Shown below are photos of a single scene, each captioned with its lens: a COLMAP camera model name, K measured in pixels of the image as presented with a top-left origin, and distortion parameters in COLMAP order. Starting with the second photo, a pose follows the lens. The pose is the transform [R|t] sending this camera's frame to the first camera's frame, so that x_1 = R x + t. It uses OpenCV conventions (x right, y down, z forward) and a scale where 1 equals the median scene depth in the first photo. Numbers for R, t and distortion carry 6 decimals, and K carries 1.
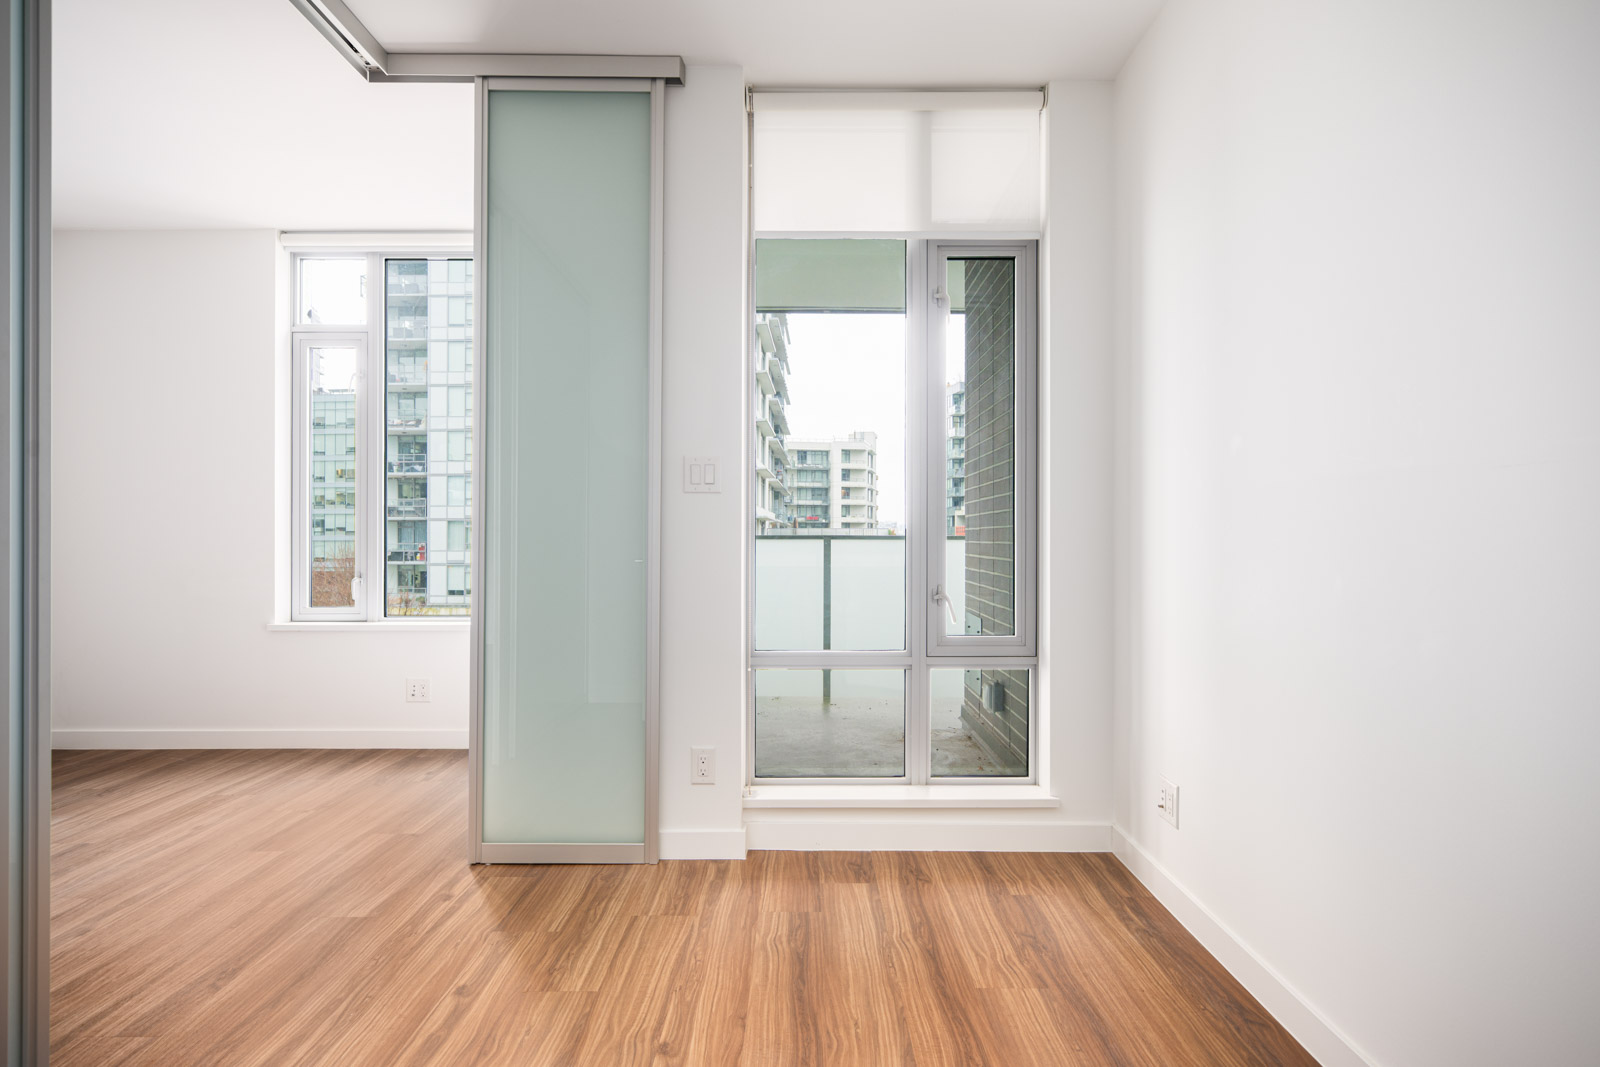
lens RADIAL K [[807.1, 0, 824.0], [0, 807.1, 525.6], [0, 0, 1]] dist [-0.000704, 0.000241]
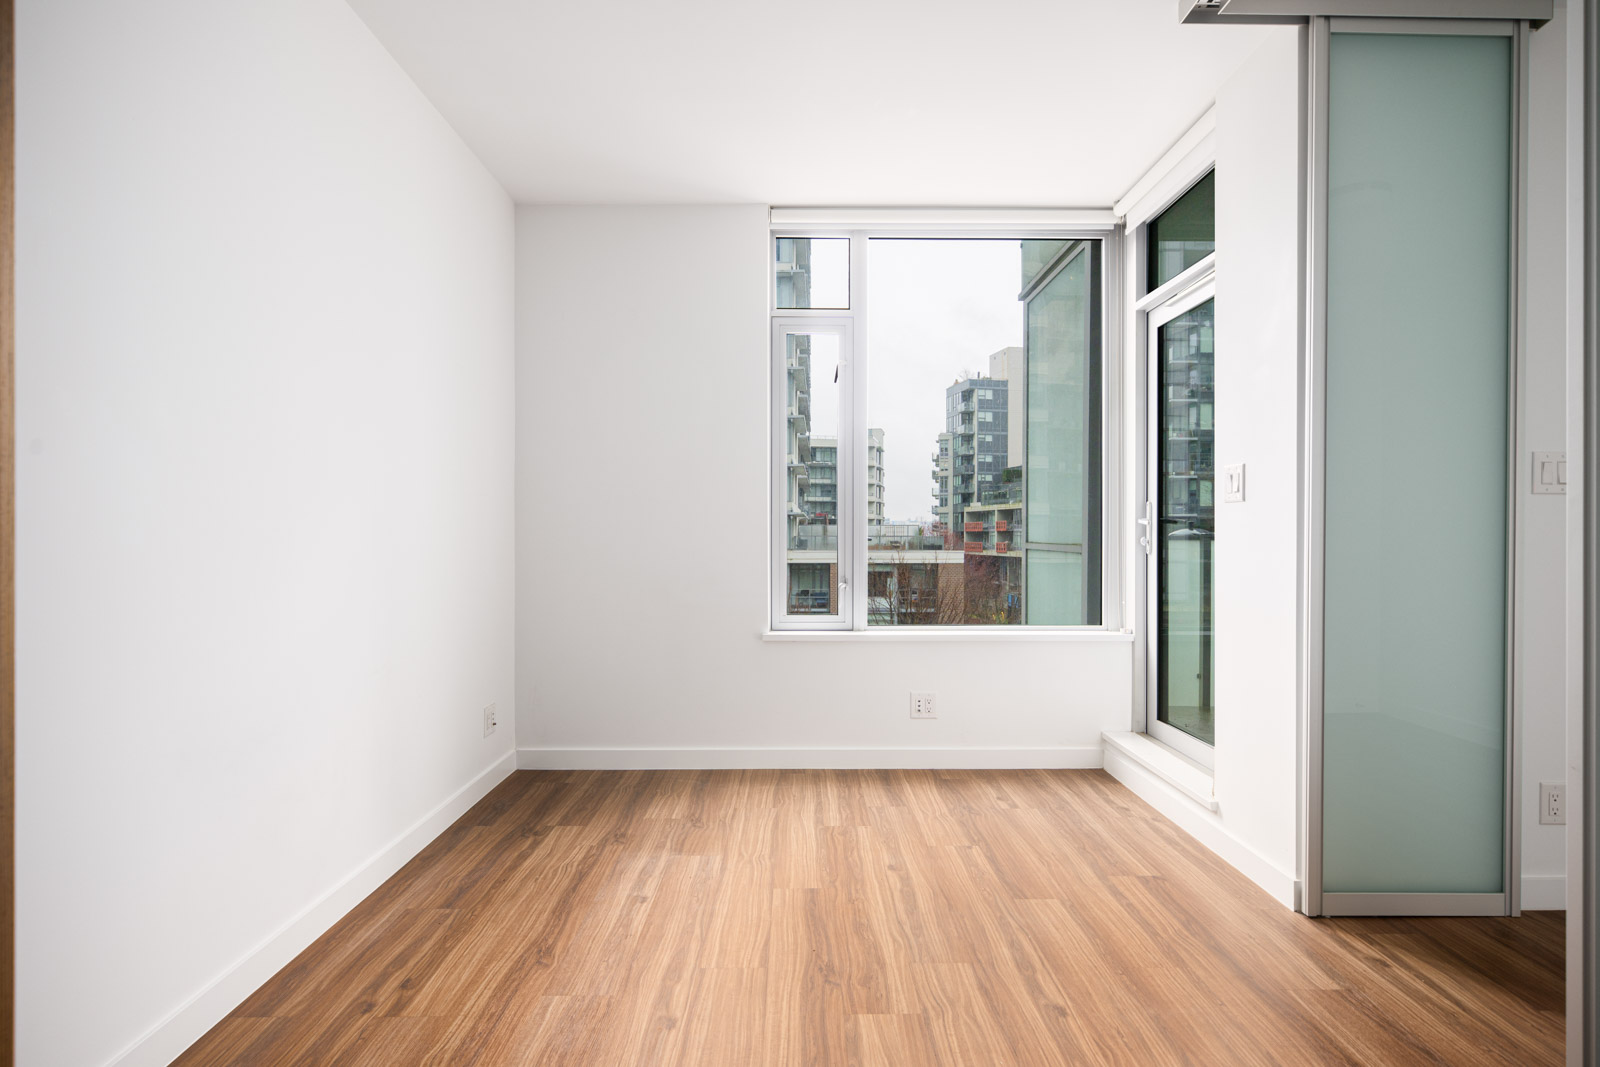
lens RADIAL K [[807.1, 0, 814.7], [0, 807.1, 522.3], [0, 0, 1]] dist [-0.000704, 0.000241]
pose [[0.999995, 0.002162, -0.002398, -0.053491], [-0.002161, 0.999998, 0.000301, -0.000419], [0.002398, -0.000296, 0.999997, 0.006787]]
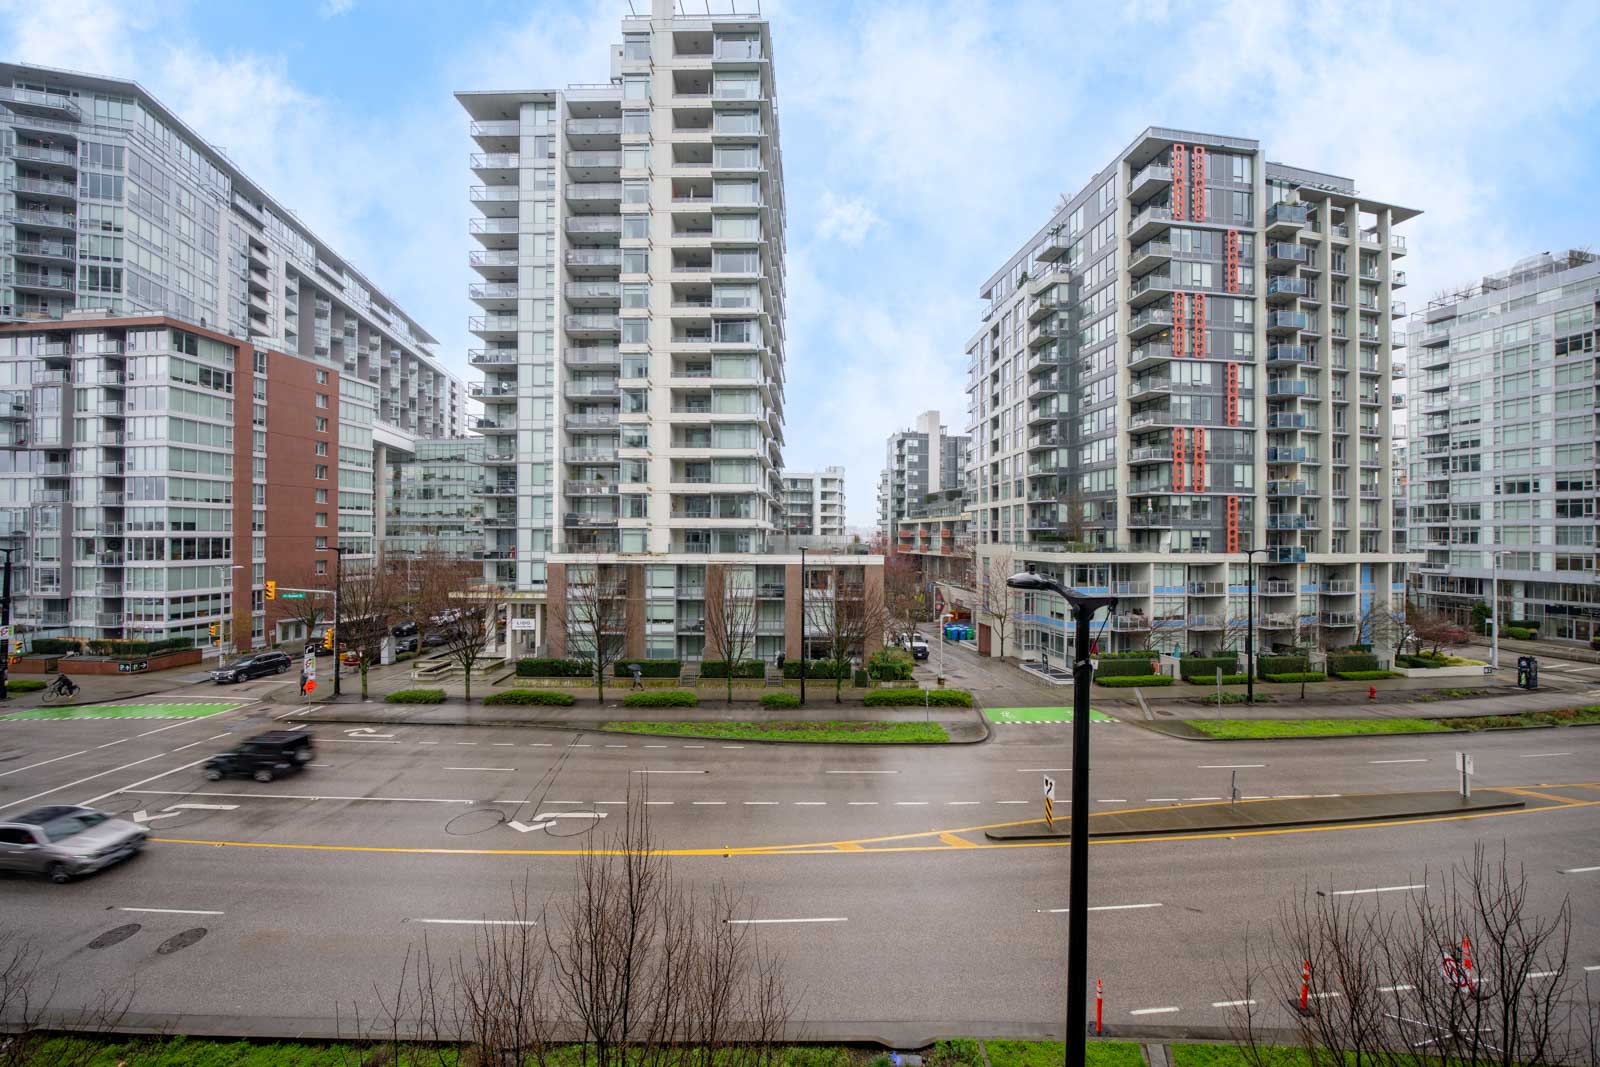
lens RADIAL K [[533.6, 0, 810.6], [0, 533.6, 534.0], [0, 0, 1]] dist [-0.007103, -0.000017]
pose [[0.999984, 0.005087, 0.002624, 0.002237], [-0.005114, 0.999930, 0.010685, -0.009995], [-0.002569, -0.010698, 0.999939, 0.098571]]
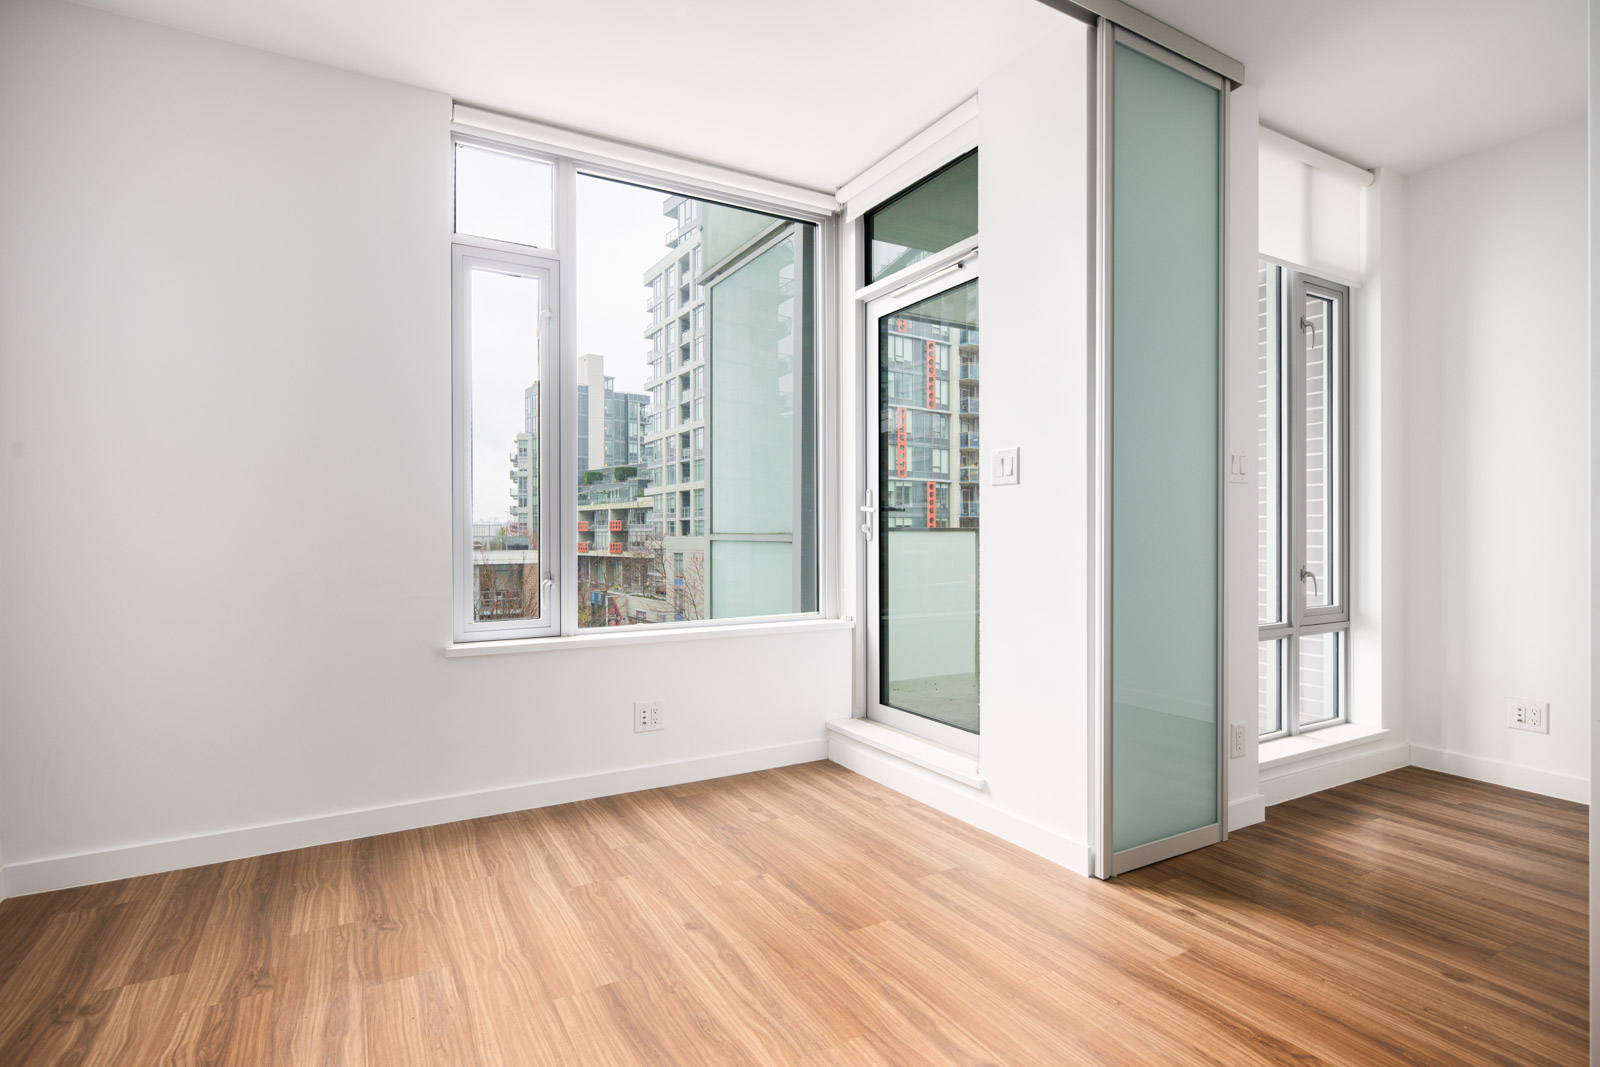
lens RADIAL K [[767.9, 0, 797.9], [0, 767.9, 524.0], [0, 0, 1]] dist [0.001515, 0.001041]
pose [[0.875339, 0.004736, 0.483487, -0.063772], [-0.004933, 0.999987, -0.000864, 0.001038], [-0.483485, -0.001629, 0.875351, 0.022167]]
